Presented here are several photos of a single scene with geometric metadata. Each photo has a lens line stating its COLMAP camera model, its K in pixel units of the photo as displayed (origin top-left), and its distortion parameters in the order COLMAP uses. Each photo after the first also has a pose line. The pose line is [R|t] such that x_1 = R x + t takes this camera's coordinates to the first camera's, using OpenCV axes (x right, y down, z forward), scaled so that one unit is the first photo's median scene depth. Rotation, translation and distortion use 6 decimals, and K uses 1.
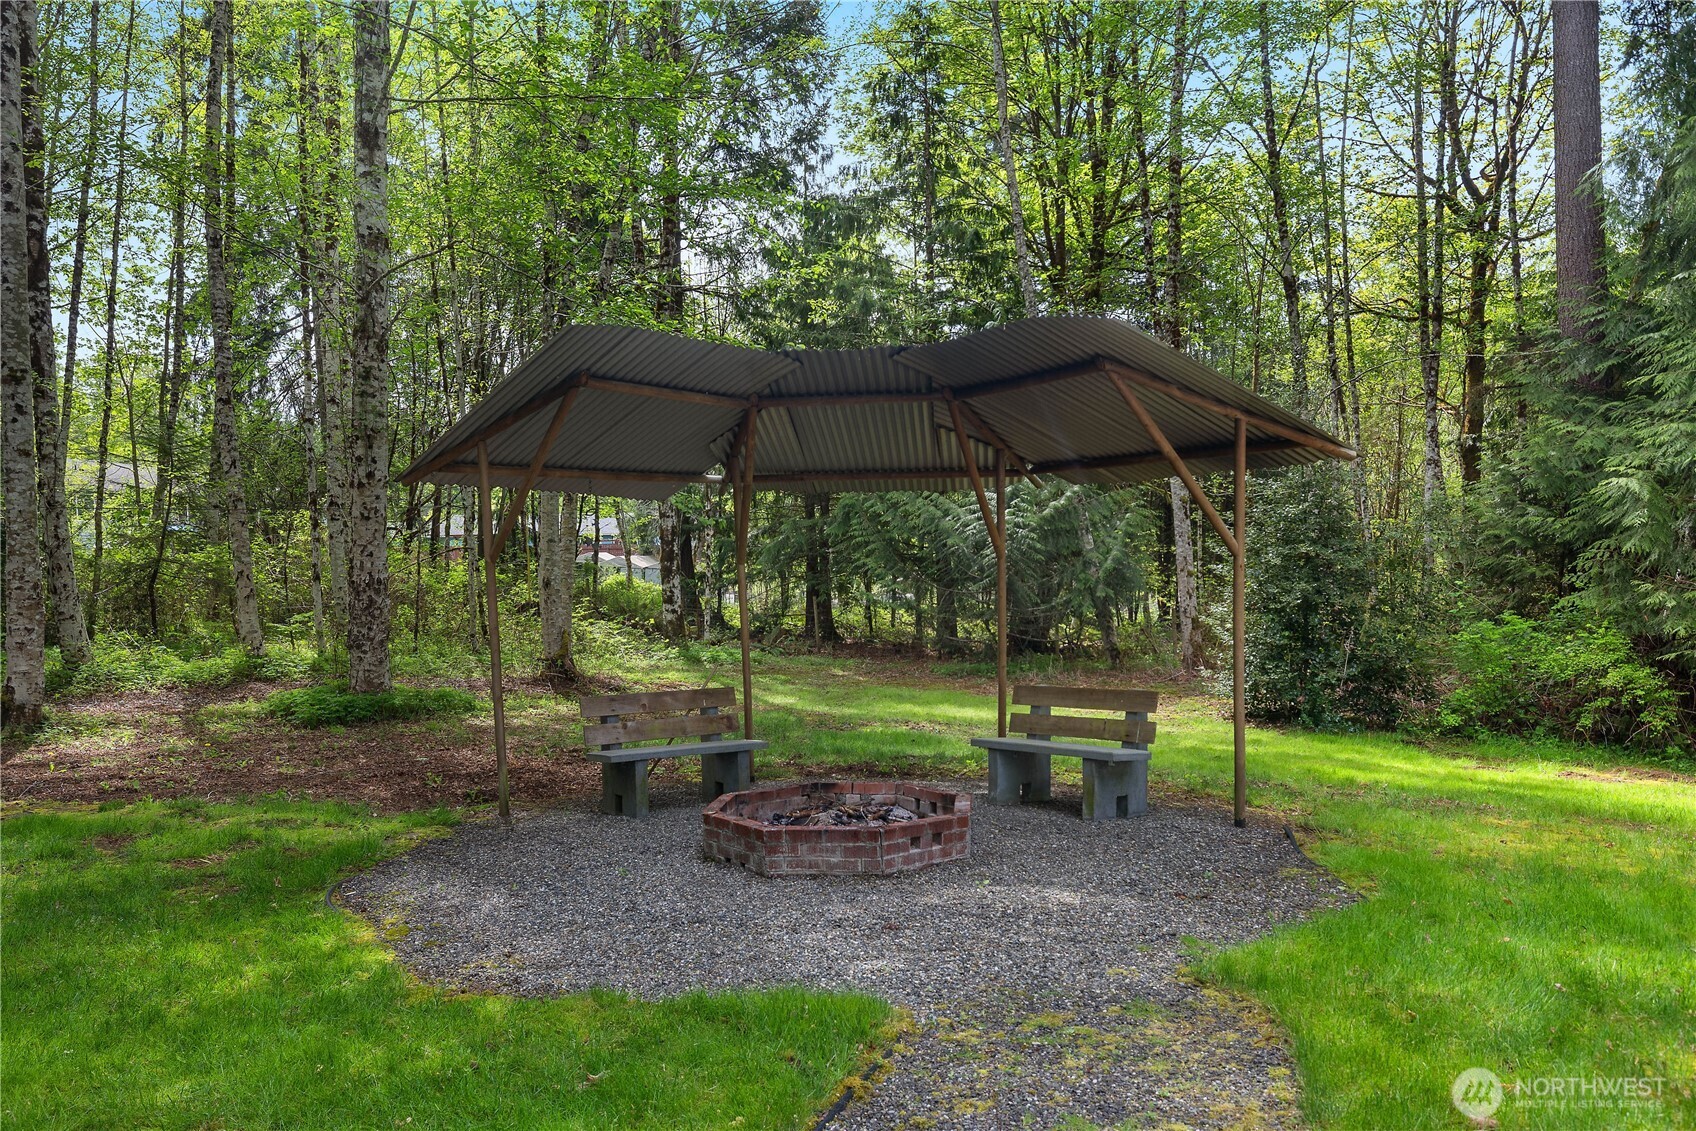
lens RADIAL K [[1154.9, 0, 859.0], [0, 1154.9, 653.8], [0, 0, 1]] dist [0.005696, 0.001062]
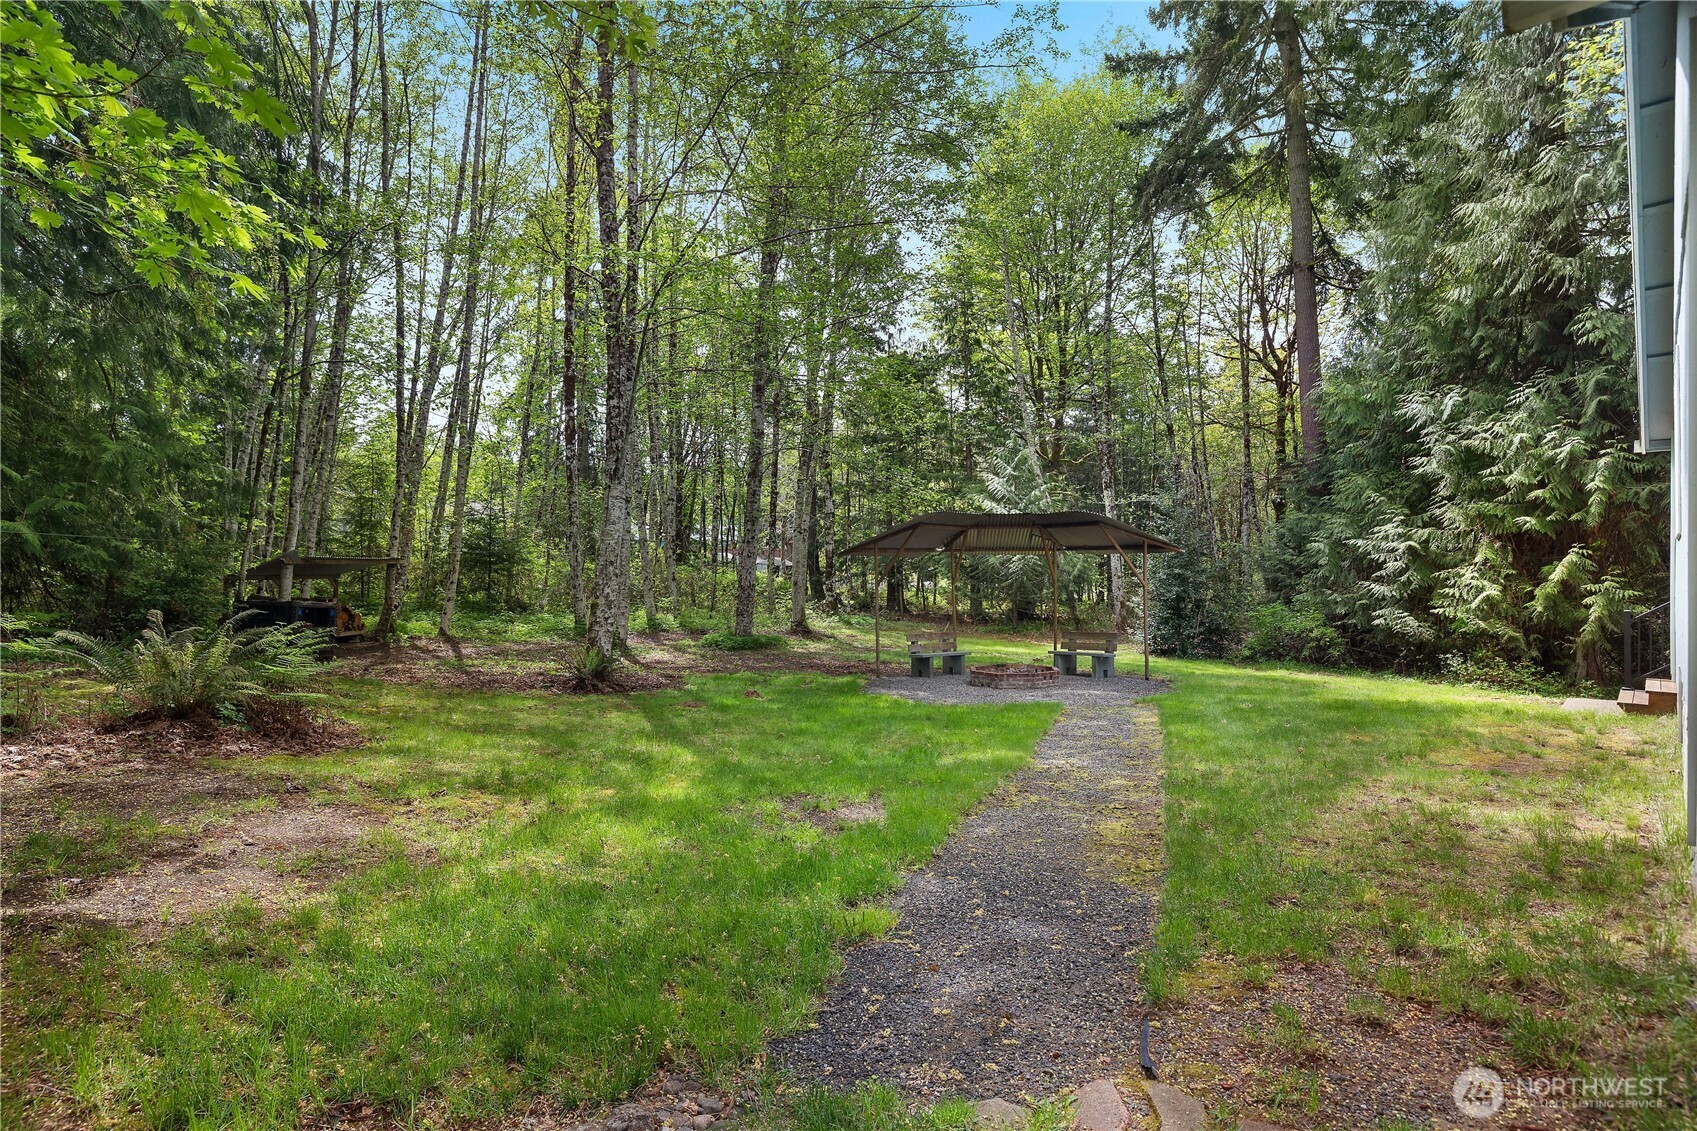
lens RADIAL K [[893.8, 0, 850.5], [0, 893.8, 560.9], [0, 0, 1]] dist [0.003781, 0.000683]
pose [[0.999979, 0.005719, -0.003049, -0.186578], [-0.005912, 0.997693, -0.067622, 0.003647], [0.002655, 0.067639, 0.997706, -0.574615]]
